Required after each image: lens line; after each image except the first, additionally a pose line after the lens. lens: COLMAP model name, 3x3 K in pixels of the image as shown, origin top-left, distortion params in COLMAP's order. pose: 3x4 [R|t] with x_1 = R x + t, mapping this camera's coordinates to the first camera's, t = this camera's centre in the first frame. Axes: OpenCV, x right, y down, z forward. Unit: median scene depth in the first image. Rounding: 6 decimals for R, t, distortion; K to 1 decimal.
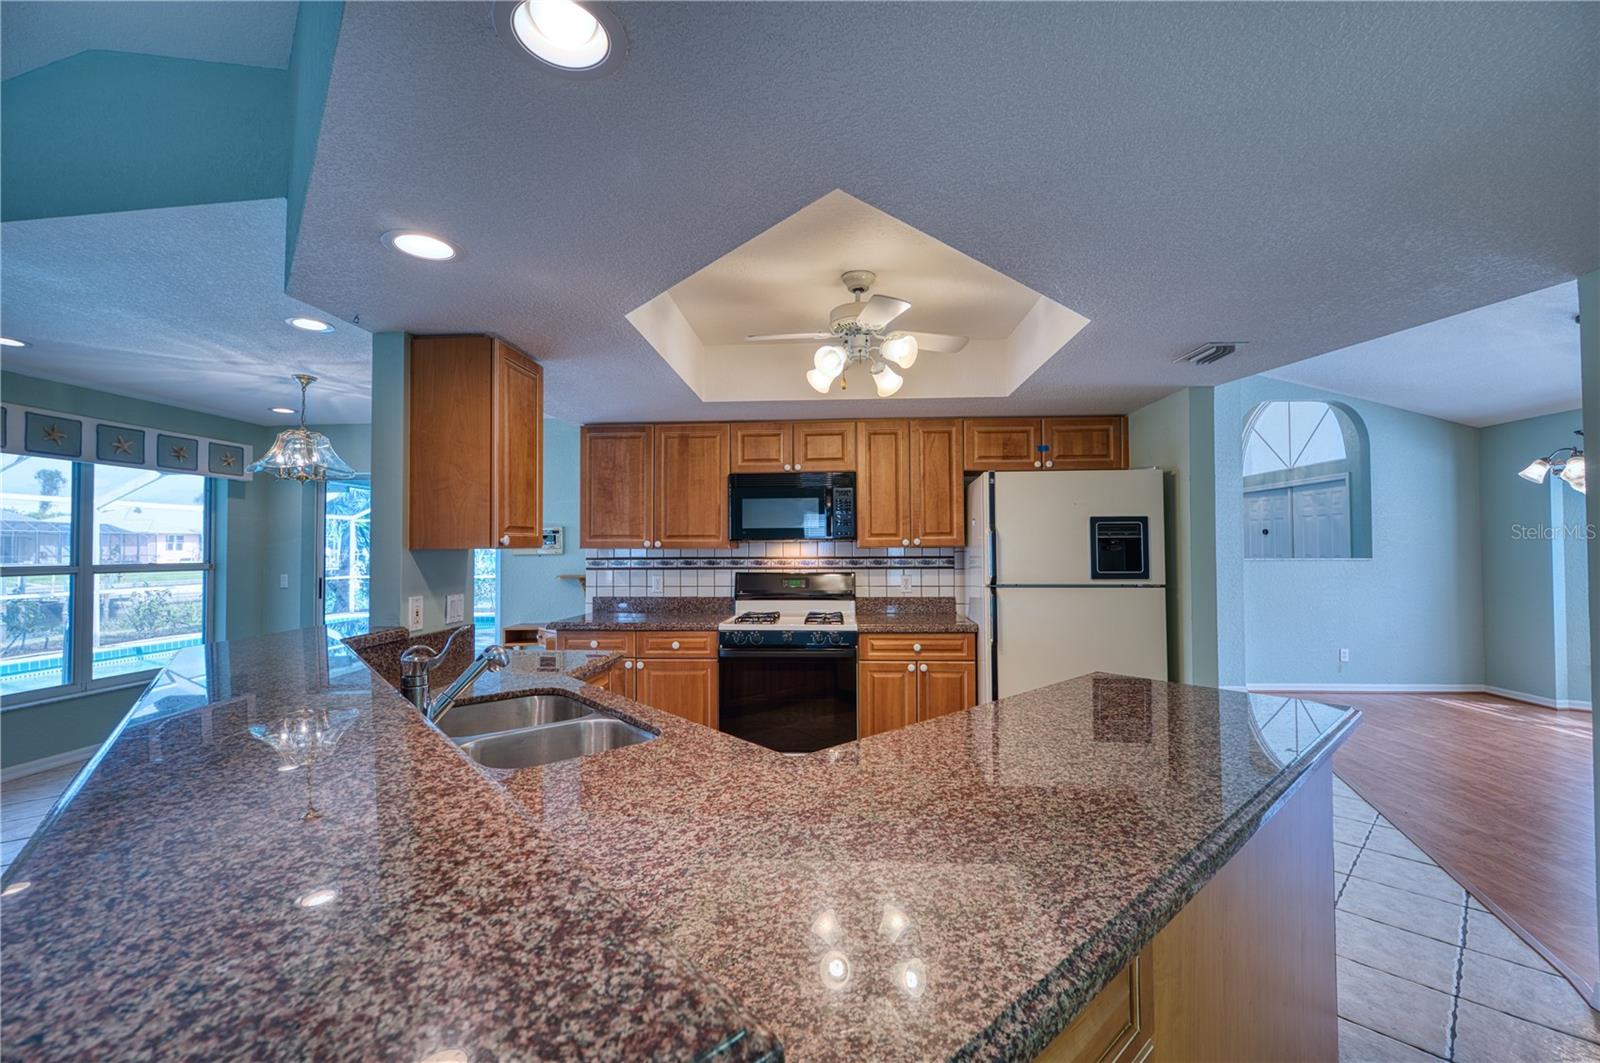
lens RADIAL K [[646.5, 0, 791.8], [0, 646.5, 535.4], [0, 0, 1]] dist [-0.007153, -0.000465]
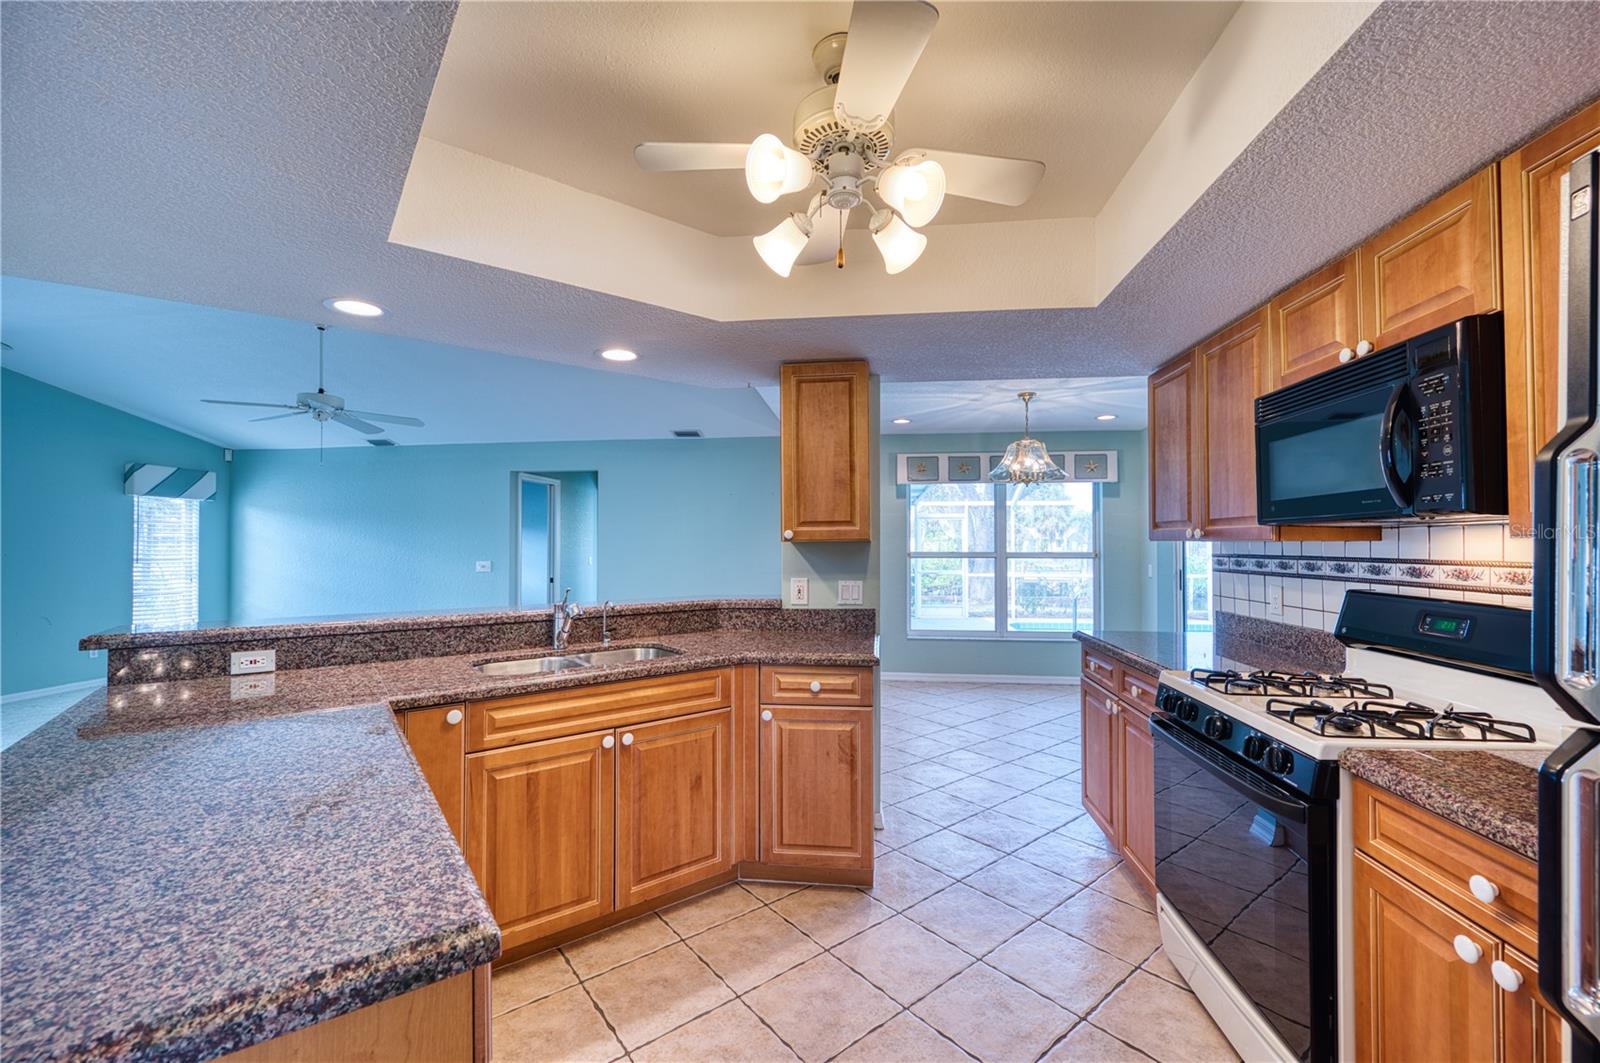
lens RADIAL K [[646.5, 0, 798.0], [0, 646.5, 530.1], [0, 0, 1]] dist [-0.007153, -0.000465]
pose [[-0.032233, -0.016502, -0.999344, 0.410732], [0.022093, 0.999608, -0.017219, 0.011906], [0.999236, -0.022634, -0.031856, 0.602771]]
